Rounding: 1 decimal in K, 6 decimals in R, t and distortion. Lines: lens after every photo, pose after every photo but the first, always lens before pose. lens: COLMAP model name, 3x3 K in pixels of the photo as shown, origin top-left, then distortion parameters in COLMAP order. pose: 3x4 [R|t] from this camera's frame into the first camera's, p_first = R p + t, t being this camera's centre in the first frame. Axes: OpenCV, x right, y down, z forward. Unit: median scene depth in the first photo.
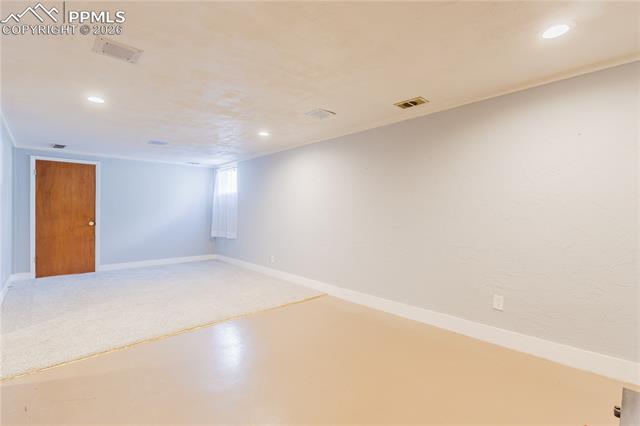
lens RADIAL K [[296.1, 0, 321.1], [0, 296.1, 214.2], [0, 0, 1]] dist [0.004753, 0.002878]
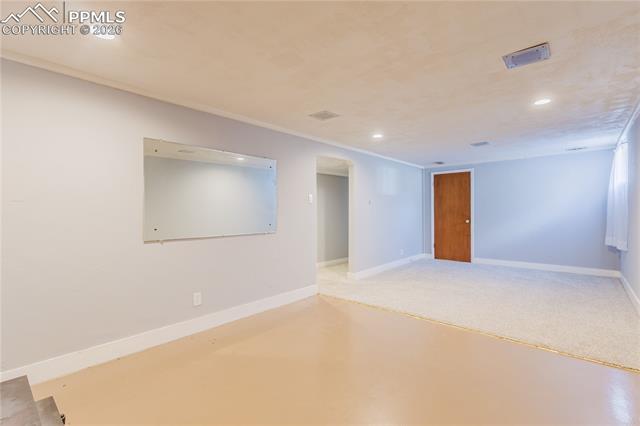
lens RADIAL K [[296.1, 0, 320.1], [0, 296.1, 210.9], [0, 0, 1]] dist [0.004753, 0.002878]
pose [[0.103683, -0.006762, -0.994587, 0.351872], [-0.001886, 0.999974, -0.006995, -0.000866], [0.994609, 0.002601, 0.103667, 0.295641]]
